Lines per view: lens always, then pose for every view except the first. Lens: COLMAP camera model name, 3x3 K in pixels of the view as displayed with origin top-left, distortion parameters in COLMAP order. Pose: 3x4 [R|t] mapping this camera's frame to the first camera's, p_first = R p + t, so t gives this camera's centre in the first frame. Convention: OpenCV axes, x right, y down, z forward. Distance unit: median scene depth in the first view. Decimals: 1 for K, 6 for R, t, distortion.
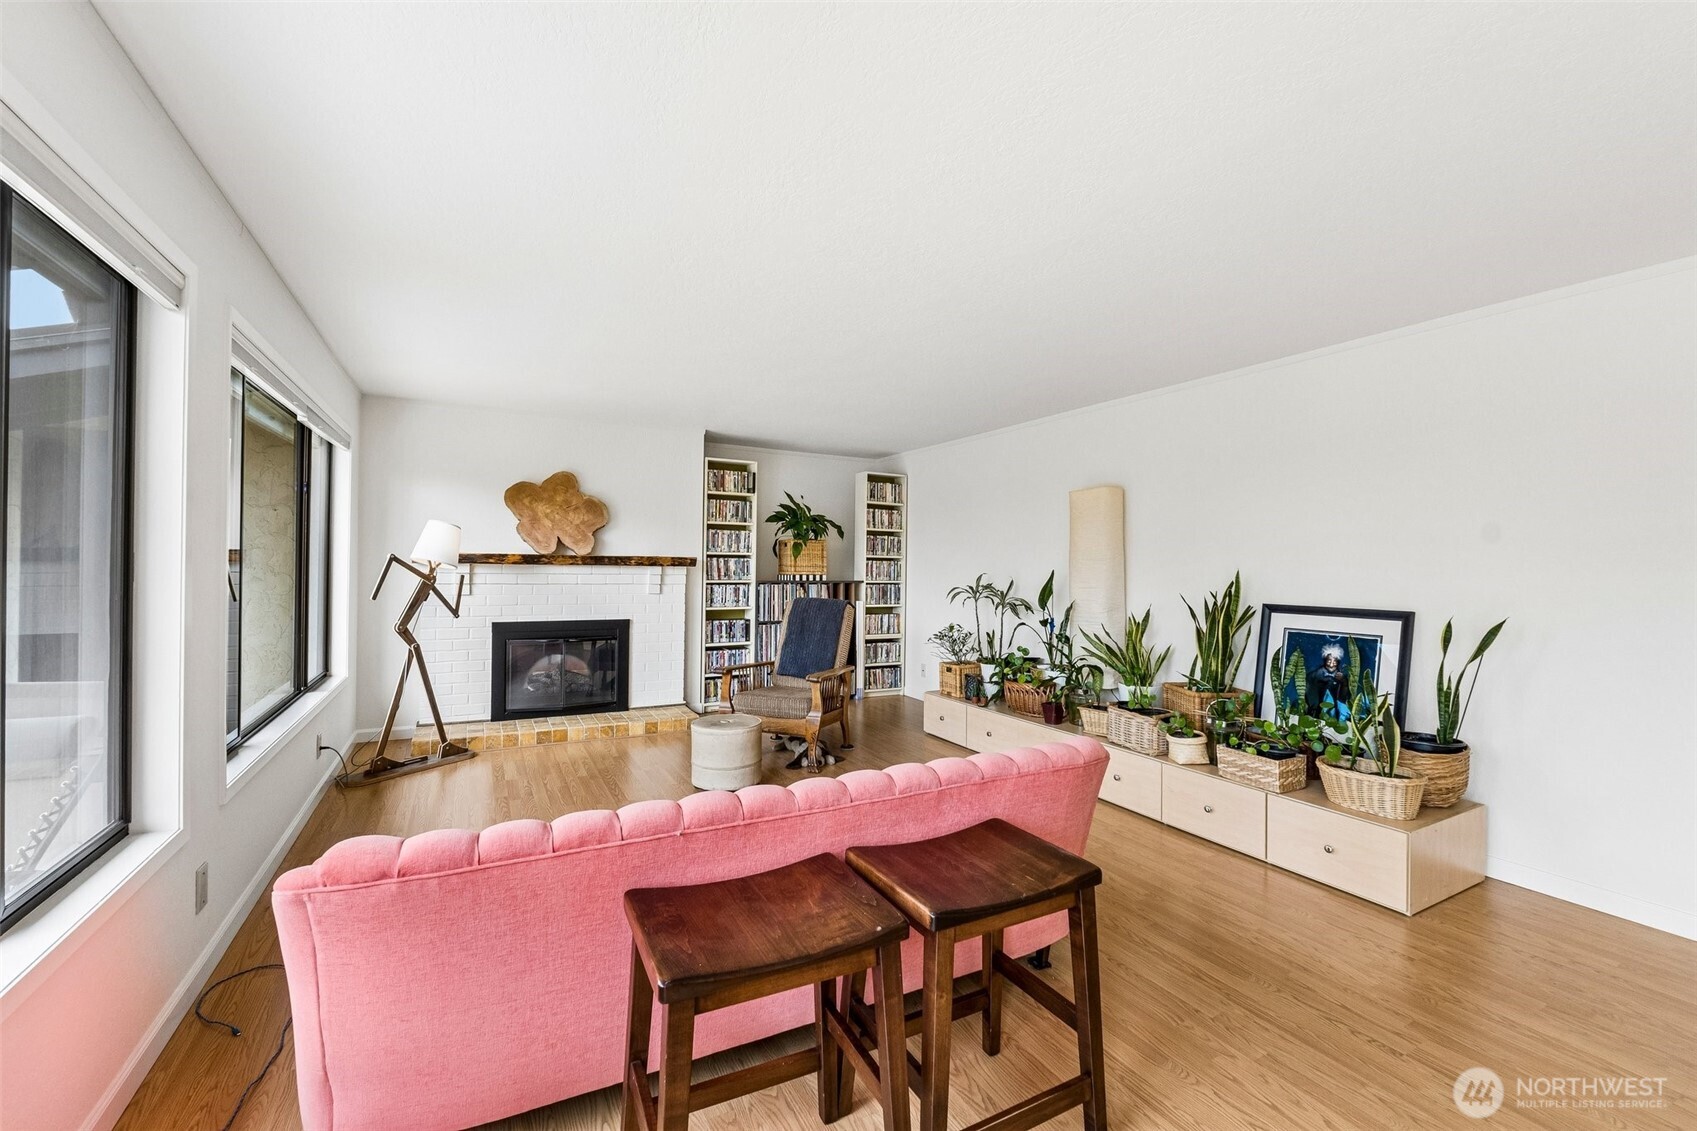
lens RADIAL K [[703.1, 0, 848.5], [0, 703.1, 565.5], [0, 0, 1]] dist [-0.007908, -0.000789]
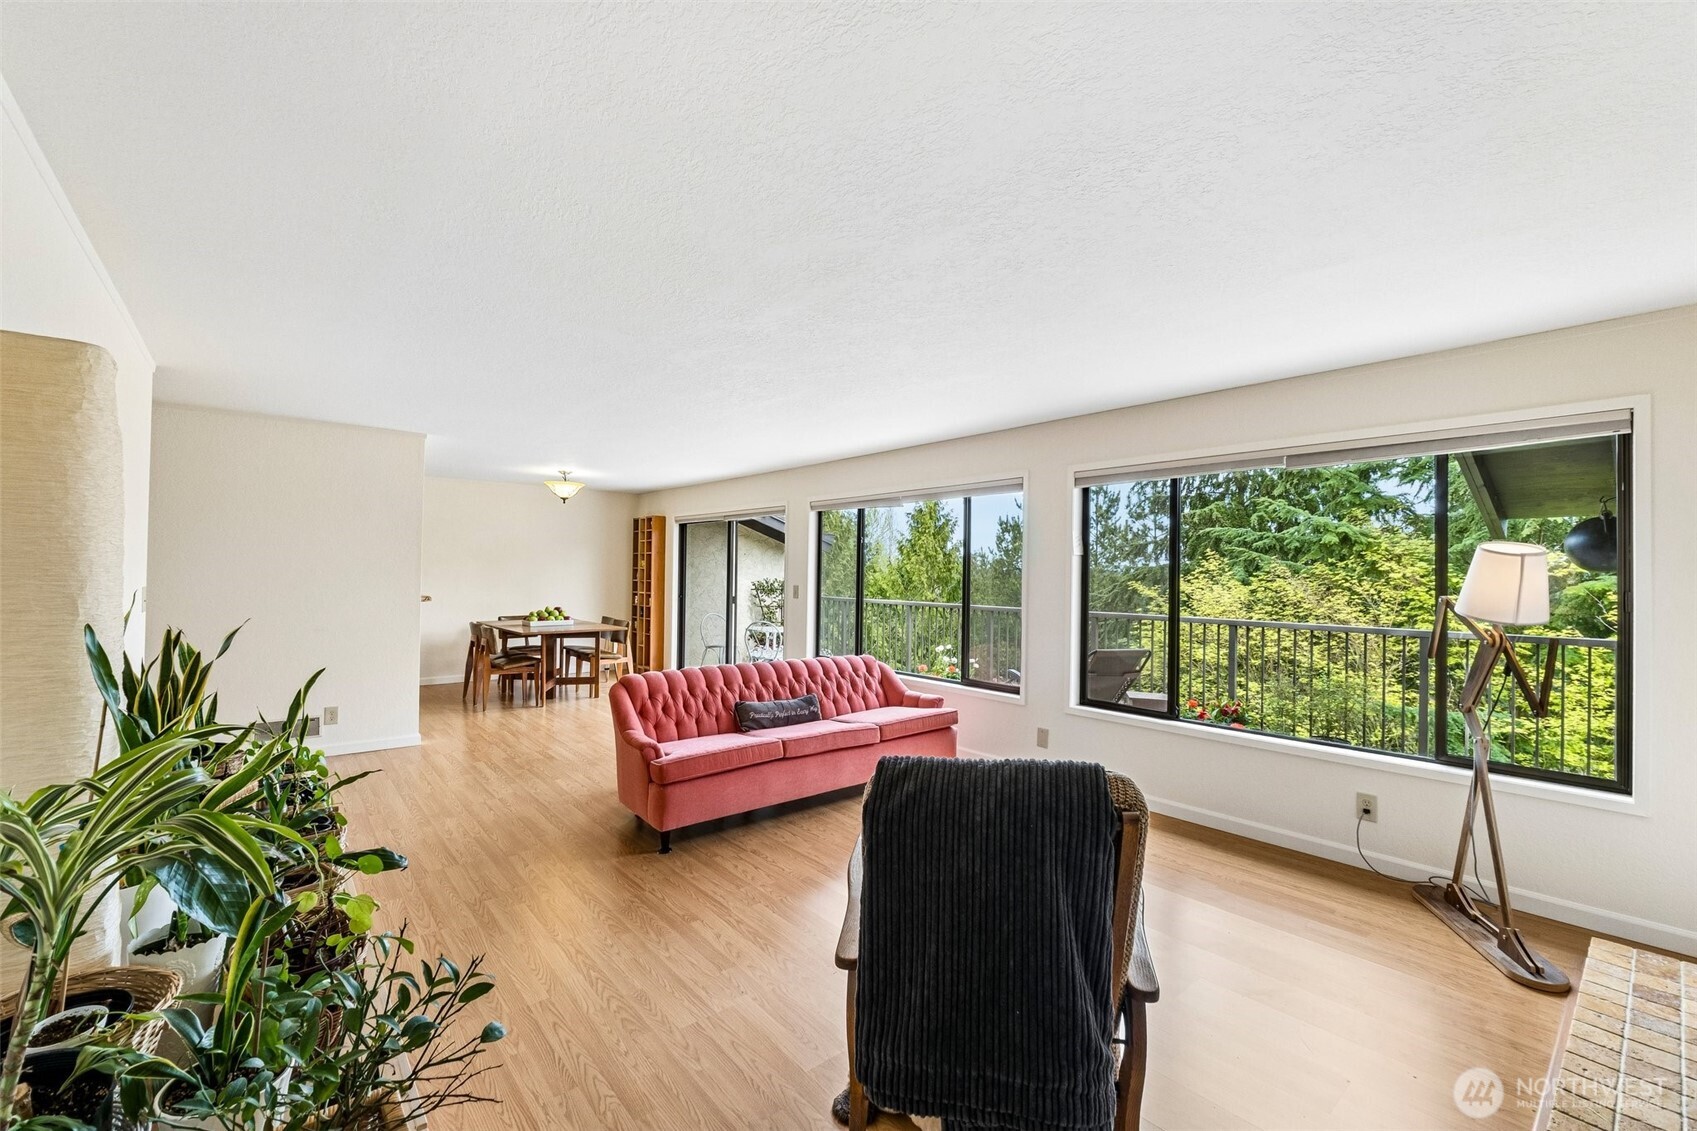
lens RADIAL K [[703.1, 0, 848.5], [0, 703.1, 565.5], [0, 0, 1]] dist [-0.007908, -0.000789]
pose [[-0.977762, -0.026716, -0.208008, 0.054517], [-0.023356, 0.999554, -0.018591, -0.012896], [0.208412, -0.013319, -0.977950, 1.060289]]
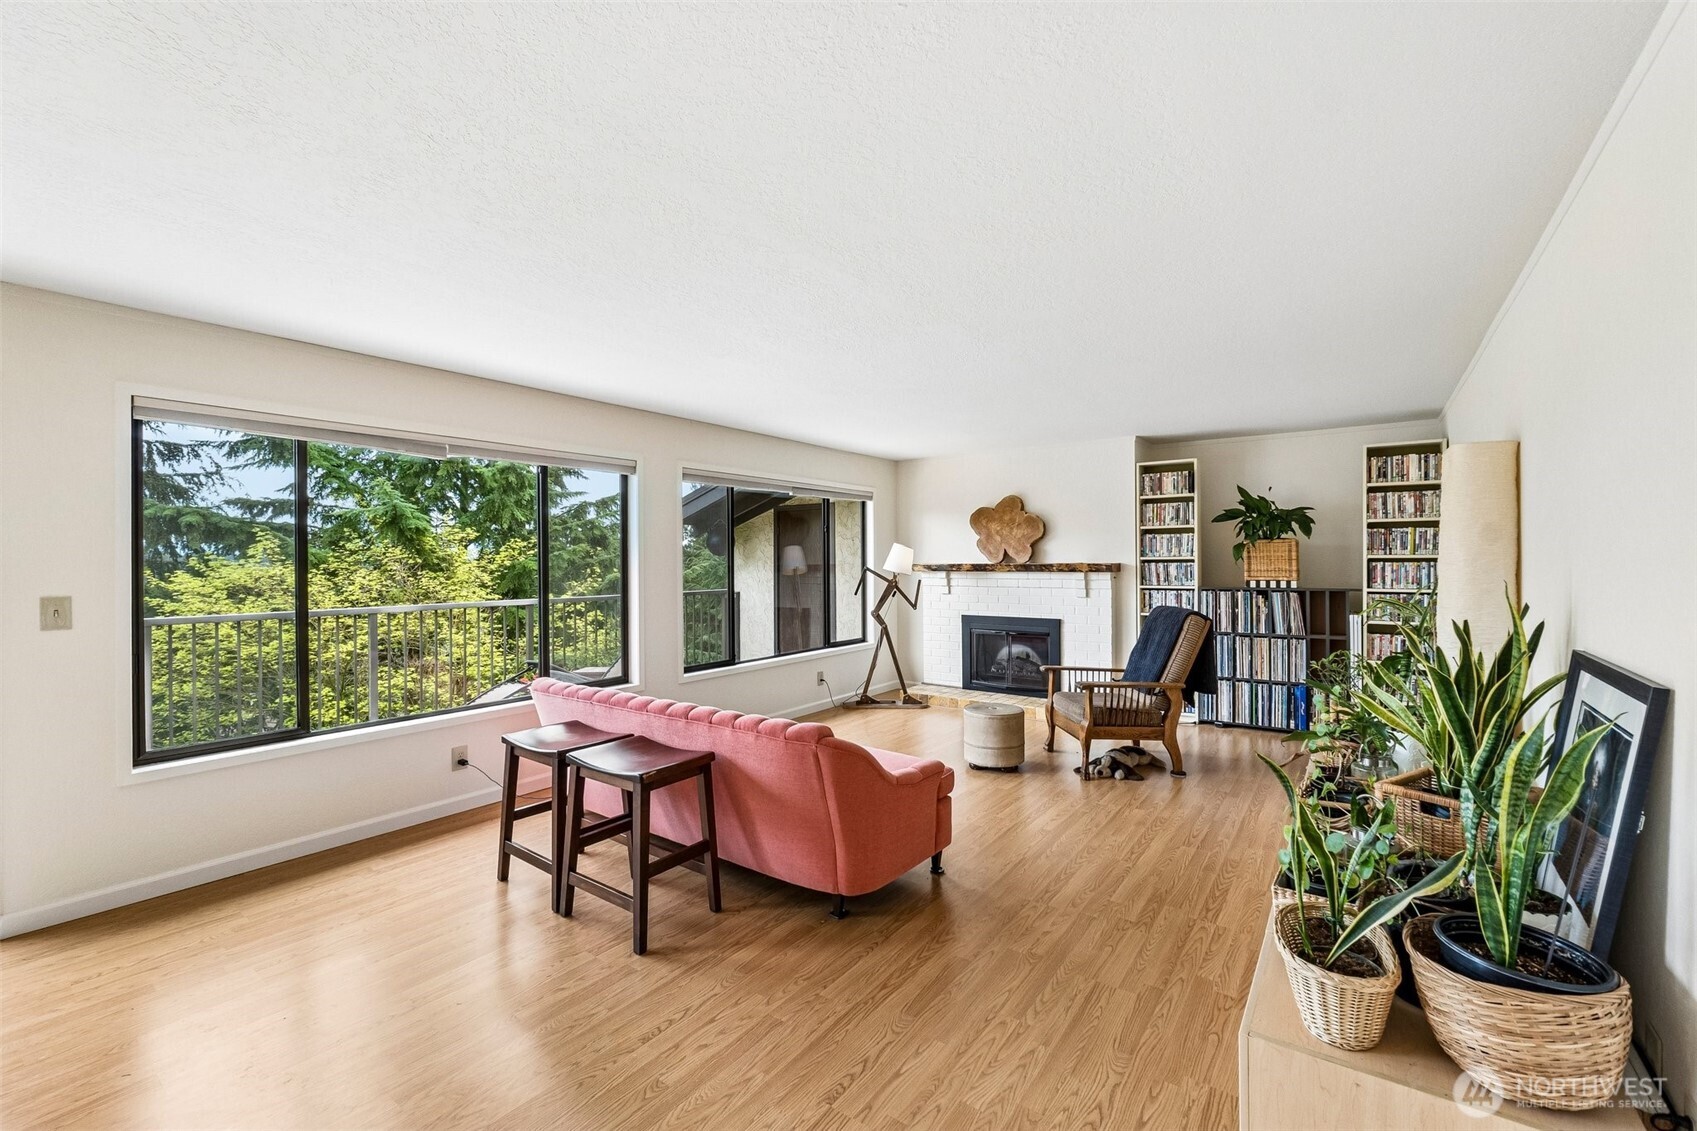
lens RADIAL K [[703.1, 0, 848.5], [0, 703.1, 565.5], [0, 0, 1]] dist [-0.007908, -0.000789]
pose [[0.433077, -0.009018, -0.901312, 0.513138], [0.015262, 0.999880, -0.002671, -0.011150], [0.901228, -0.012599, 0.433162, 0.187236]]
